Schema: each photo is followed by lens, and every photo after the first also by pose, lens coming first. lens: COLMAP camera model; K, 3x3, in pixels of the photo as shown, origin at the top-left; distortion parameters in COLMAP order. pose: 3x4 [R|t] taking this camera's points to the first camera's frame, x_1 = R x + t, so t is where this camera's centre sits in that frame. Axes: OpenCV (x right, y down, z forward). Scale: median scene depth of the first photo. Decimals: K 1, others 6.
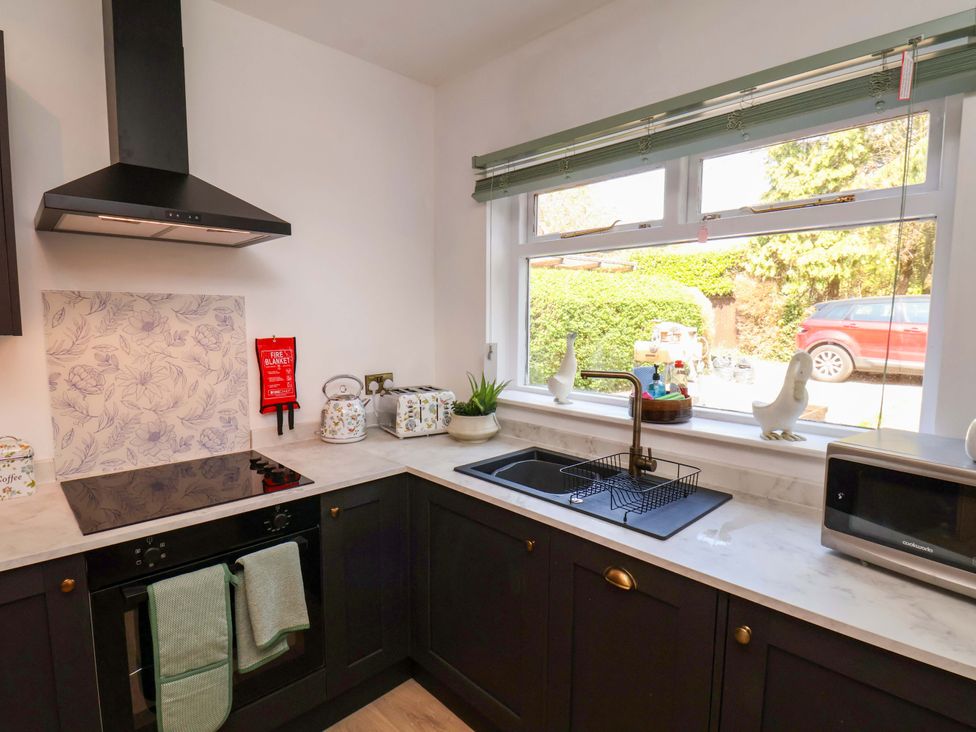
lens RADIAL K [[521.9, 0, 490.2], [0, 521.9, 367.8], [0, 0, 1]] dist [-0.011727, -0.002907]
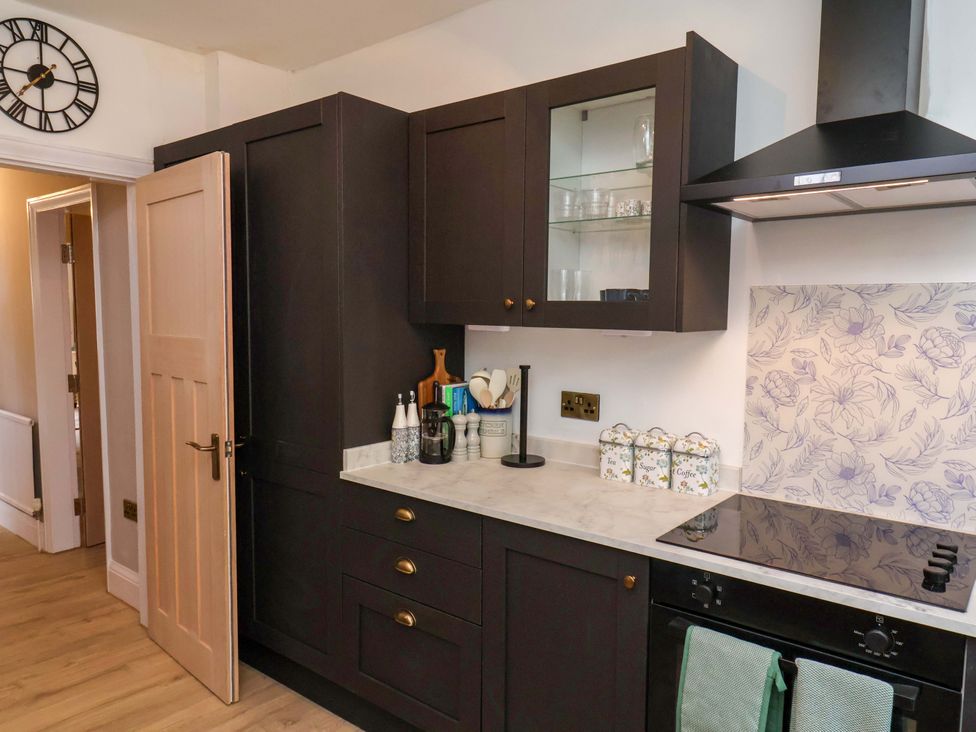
lens RADIAL K [[682.7, 0, 494.0], [0, 682.7, 373.3], [0, 0, 1]] dist [0.002287, -0.004233]
pose [[0.115287, 0.076472, -0.990384, 0.261881], [-0.111028, 0.991777, 0.063656, -0.018102], [0.987108, 0.102621, 0.122830, 0.342981]]
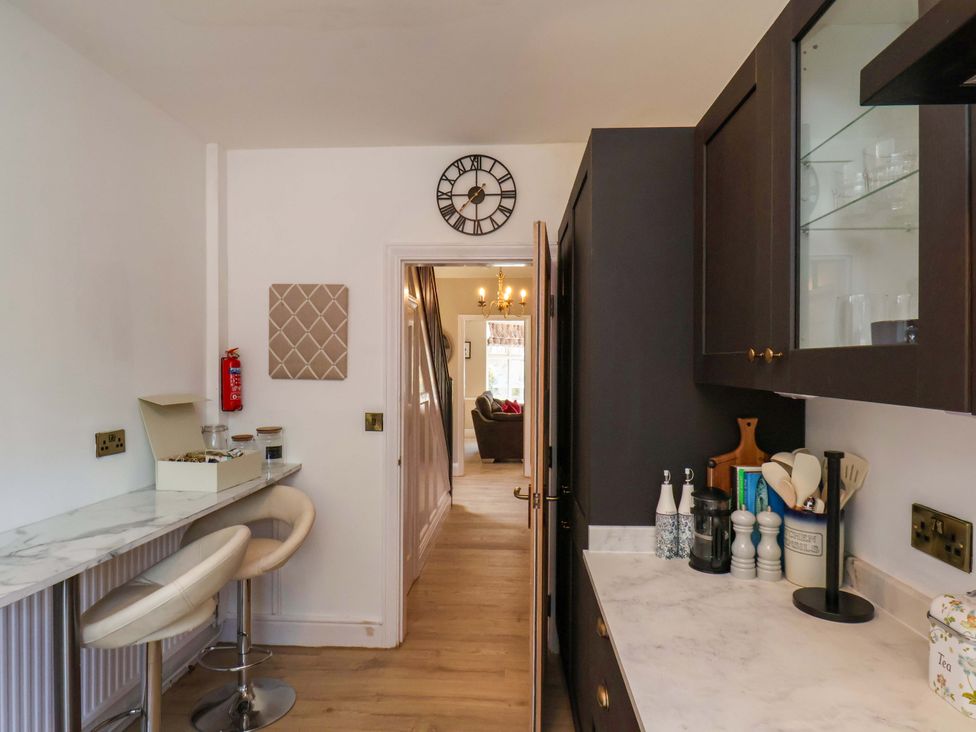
lens RADIAL K [[575.0, 0, 490.3], [0, 575.0, 370.6], [0, 0, 1]] dist [0.001398, -0.010439]
pose [[-0.729328, -0.011571, -0.684067, -0.216893], [-0.084462, 0.993731, 0.073241, -0.067829], [0.678931, 0.111194, -0.725733, 0.748339]]
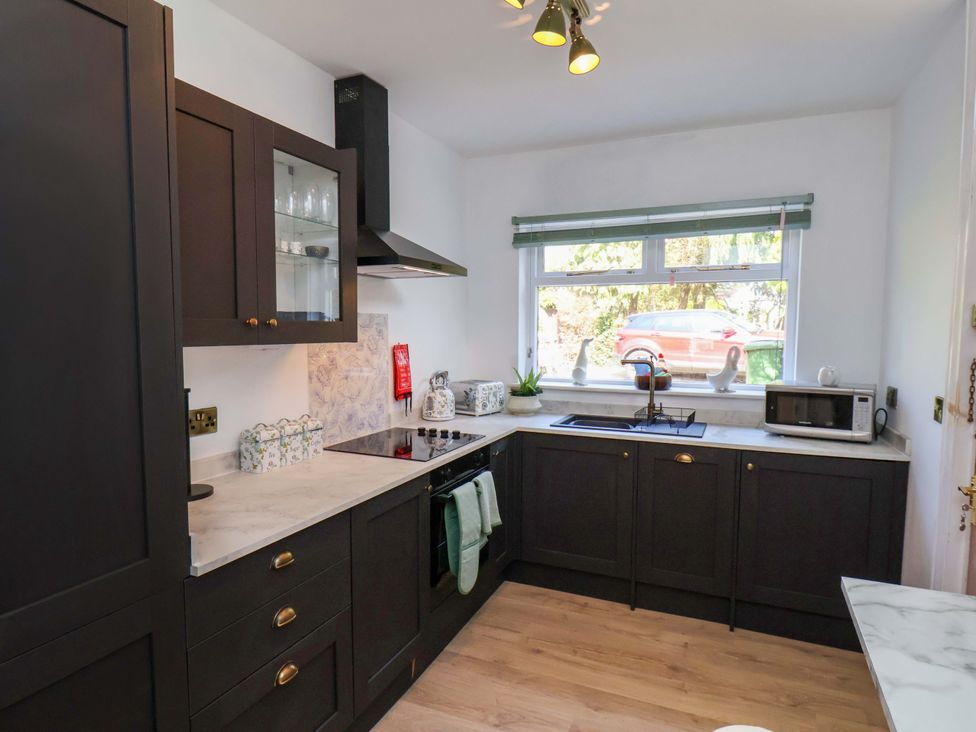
lens RADIAL K [[575.0, 0, 489.9], [0, 575.0, 369.6], [0, 0, 1]] dist [0.001398, -0.010439]
pose [[0.927410, -0.031636, 0.372707, -0.839922], [0.040987, 0.999012, -0.017192, 0.046566], [-0.371794, 0.031220, 0.927790, -0.522564]]
